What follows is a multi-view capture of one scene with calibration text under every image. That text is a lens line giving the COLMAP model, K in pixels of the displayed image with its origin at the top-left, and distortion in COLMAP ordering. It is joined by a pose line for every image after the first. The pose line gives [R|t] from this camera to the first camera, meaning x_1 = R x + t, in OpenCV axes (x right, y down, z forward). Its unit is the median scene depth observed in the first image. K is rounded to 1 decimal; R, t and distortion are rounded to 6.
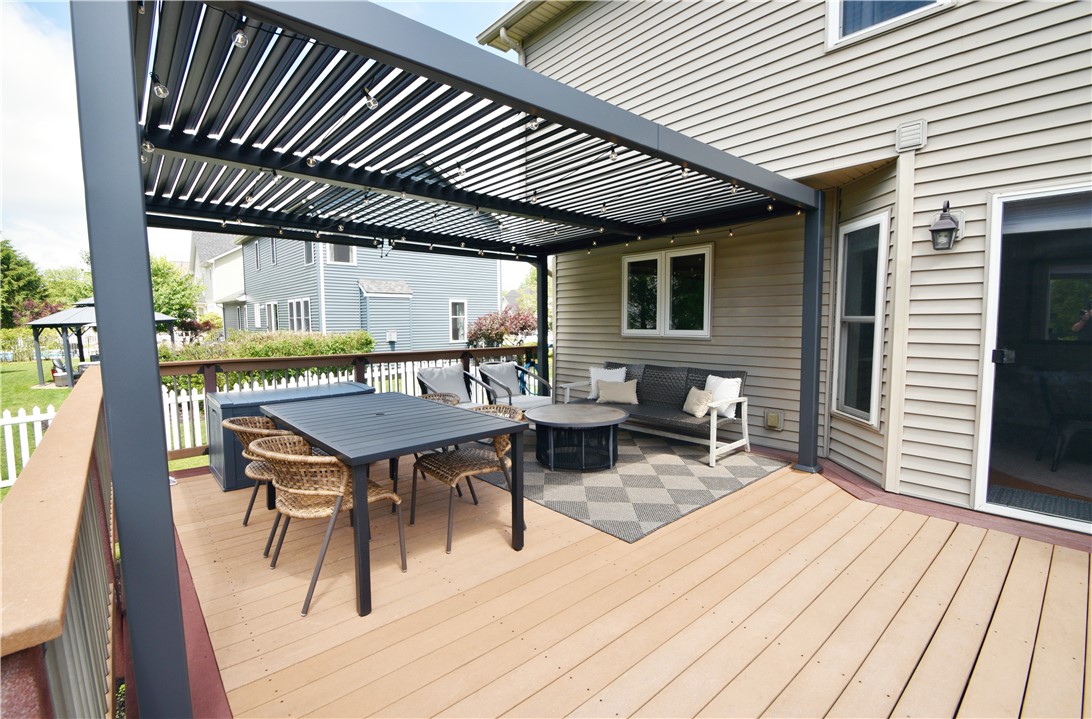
lens RADIAL K [[483.7, 0, 529.0], [0, 483.7, 358.6], [0, 0, 1]] dist [0.000193, -0.000024]
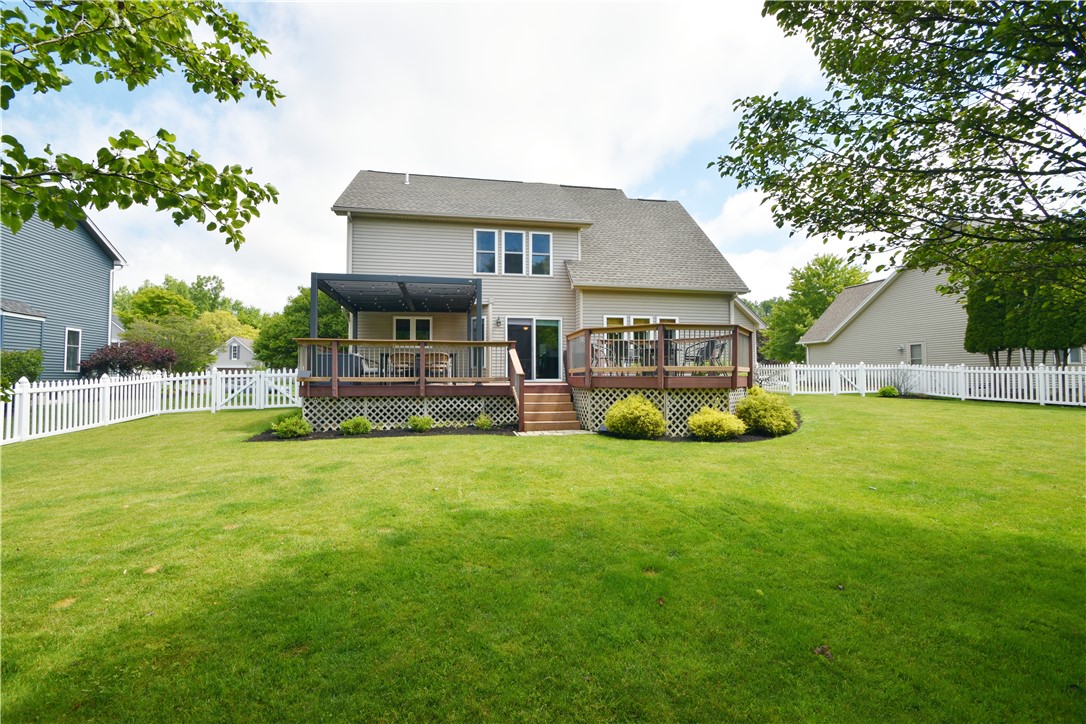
lens RADIAL K [[471.7, 0, 543.0], [0, 471.7, 362.0], [0, 0, 1]] dist [-0.000264, -0.000188]
pose [[0.497469, 0.033031, 0.866853, -1.493063], [0.072088, 0.994244, -0.079255, 0.262325], [-0.864481, 0.101917, 0.492225, -0.803796]]
